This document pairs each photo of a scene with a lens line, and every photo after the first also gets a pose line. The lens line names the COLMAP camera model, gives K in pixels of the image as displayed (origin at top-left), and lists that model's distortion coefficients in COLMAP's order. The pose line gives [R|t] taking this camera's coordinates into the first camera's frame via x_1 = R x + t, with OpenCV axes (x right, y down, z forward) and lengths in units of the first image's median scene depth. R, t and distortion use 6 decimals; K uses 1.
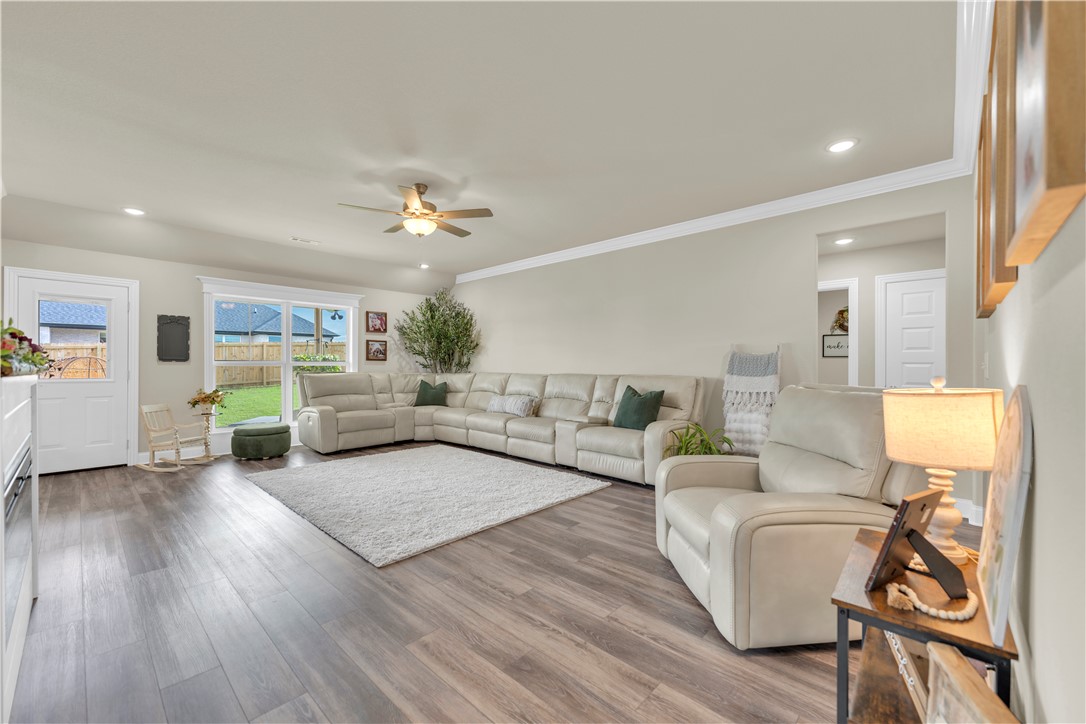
lens RADIAL K [[441.5, 0, 539.6], [0, 441.5, 362.2], [0, 0, 1]] dist [0.002585, 0.000622]
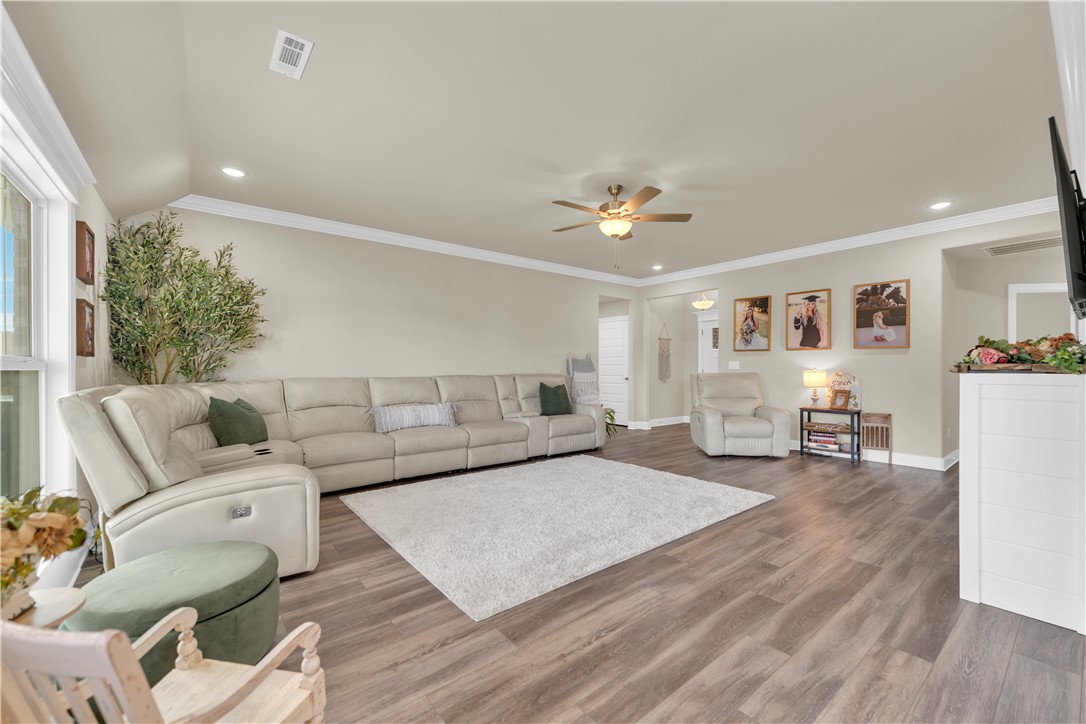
lens RADIAL K [[437.0, 0, 548.4], [0, 437.0, 361.3], [0, 0, 1]] dist [-0.000152, 0.000023]
pose [[0.142599, 0.009594, 0.989734, -0.341729], [0.003781, 0.999940, -0.010238, 0.002369], [-0.989773, 0.005202, 0.142554, 0.271093]]
